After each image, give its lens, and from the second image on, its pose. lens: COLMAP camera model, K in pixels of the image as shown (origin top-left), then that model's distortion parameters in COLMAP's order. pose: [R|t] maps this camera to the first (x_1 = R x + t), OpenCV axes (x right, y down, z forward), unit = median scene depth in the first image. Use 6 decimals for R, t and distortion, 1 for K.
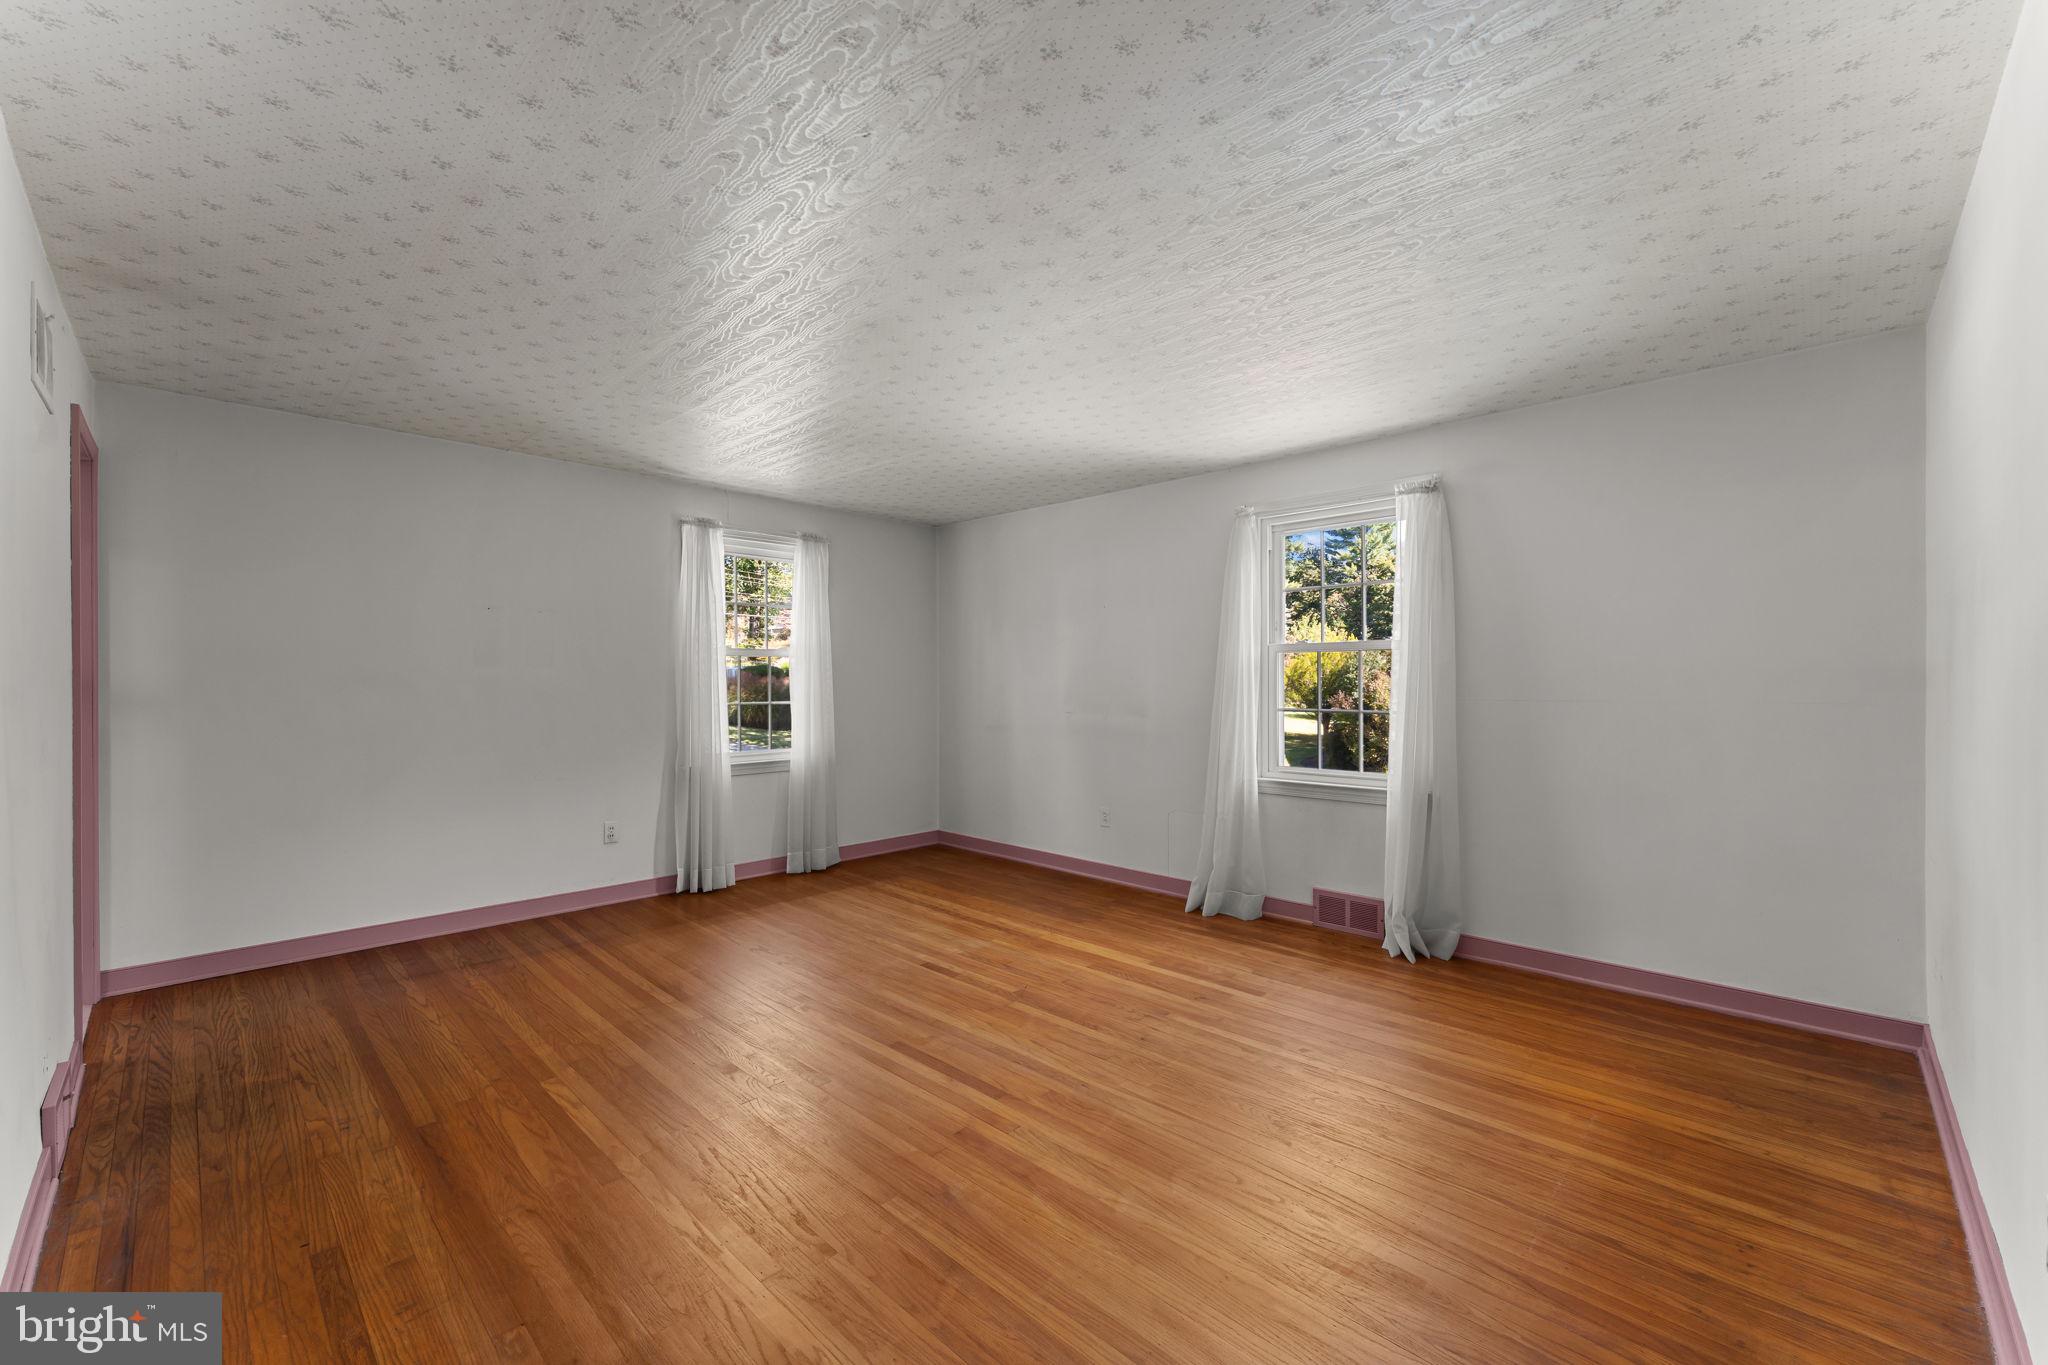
lens RADIAL K [[869.3, 0, 1022.3], [0, 869.3, 680.8], [0, 0, 1]] dist [-0.000472, -0.000108]
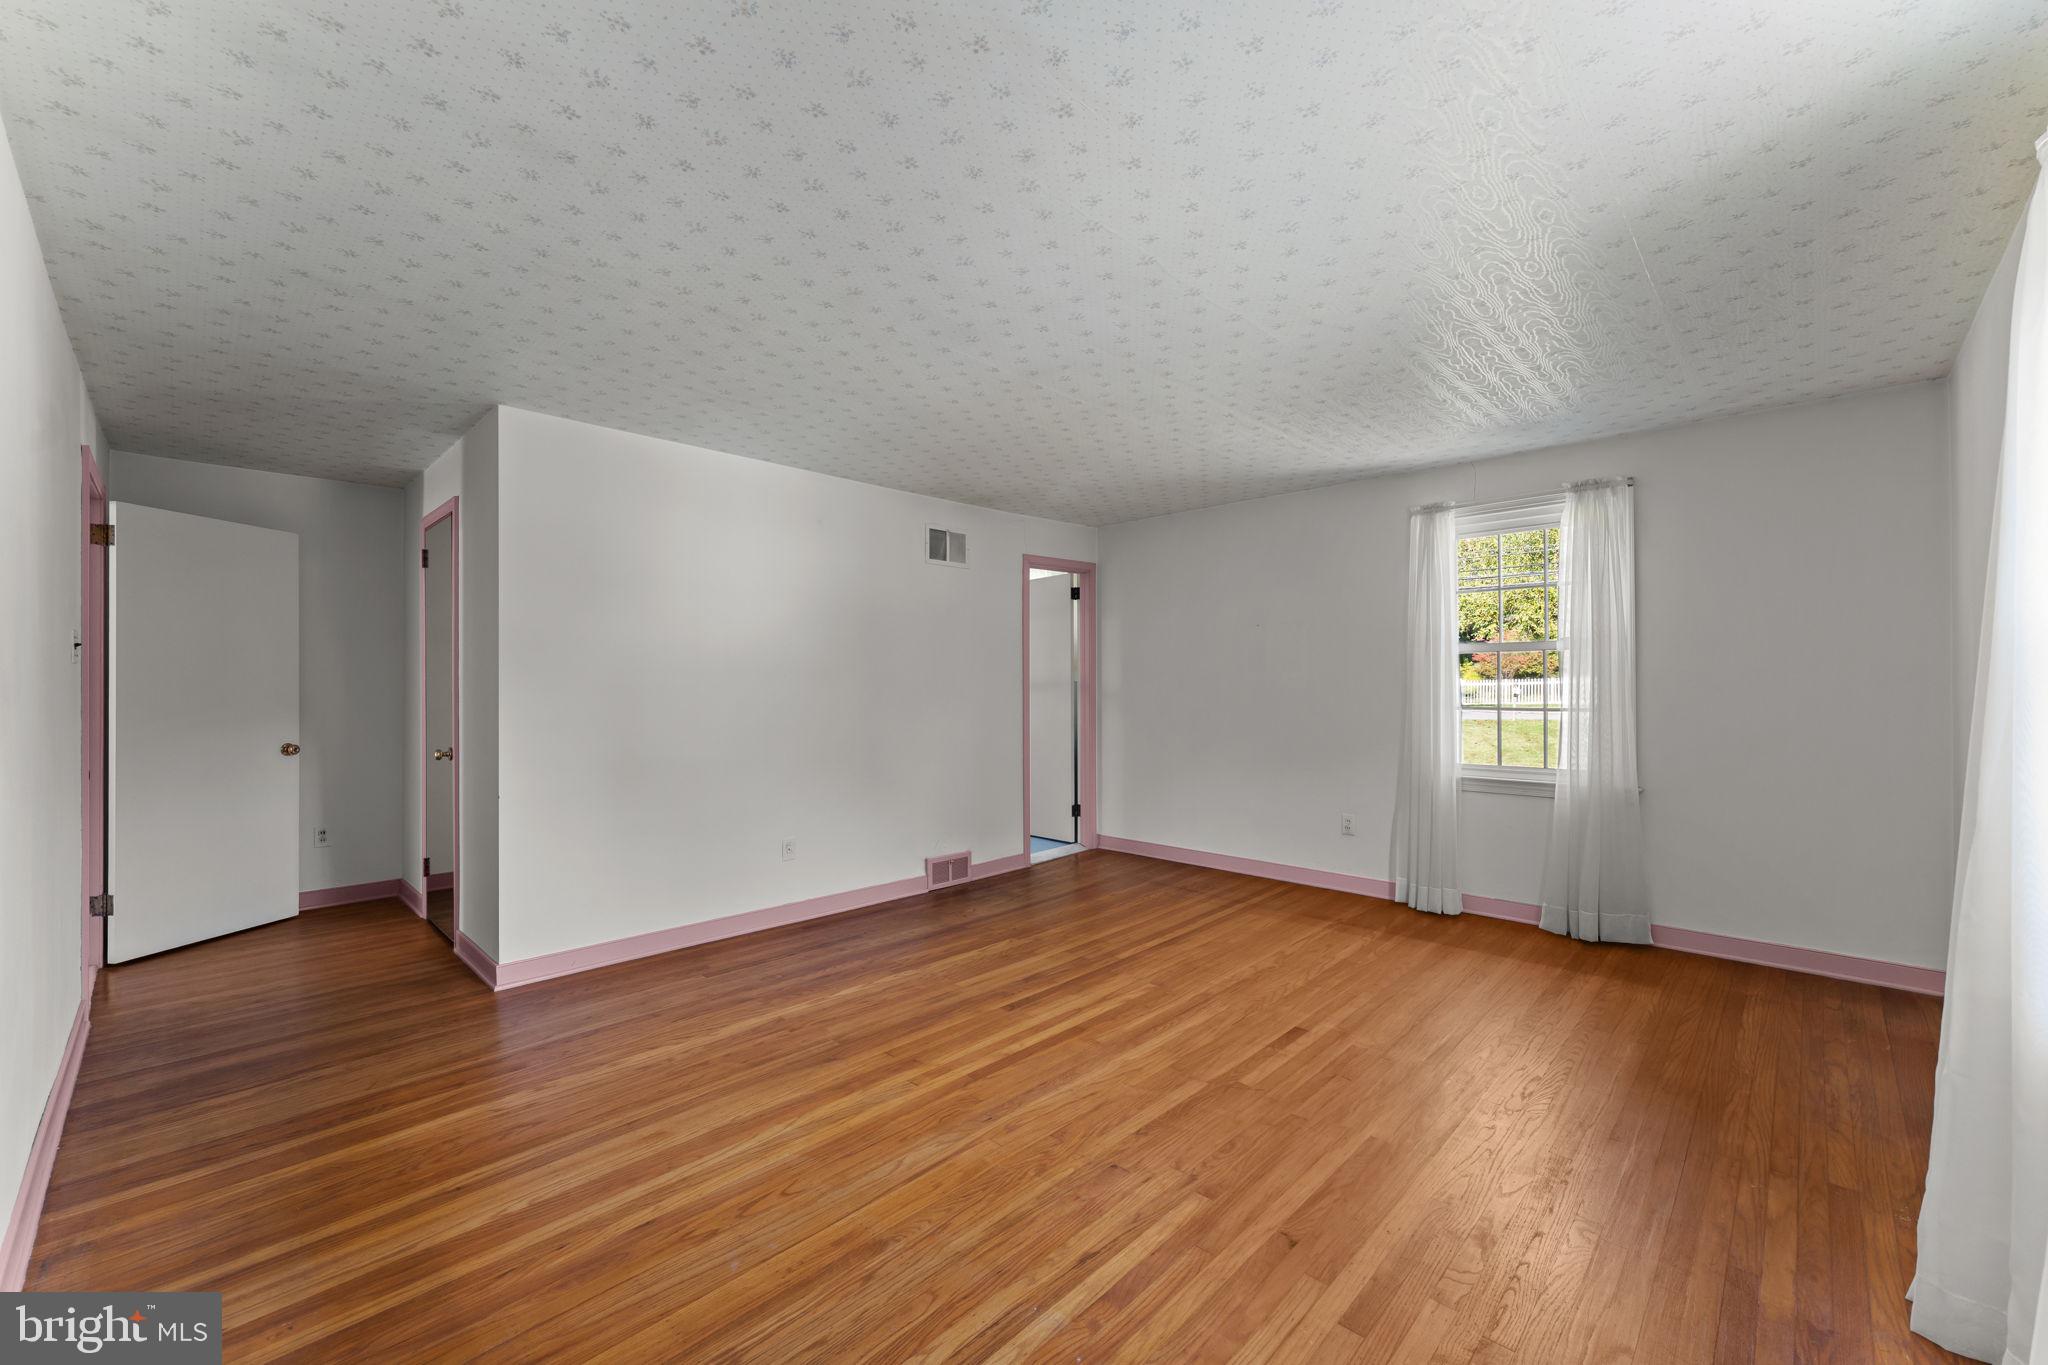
lens RADIAL K [[869.3, 0, 1022.3], [0, 869.3, 680.8], [0, 0, 1]] dist [-0.000472, -0.000108]
pose [[-0.060990, -0.001006, -0.998138, 0.748307], [0.003977, 0.999991, -0.001251, -0.002043], [0.998130, -0.004046, -0.060985, 0.819519]]
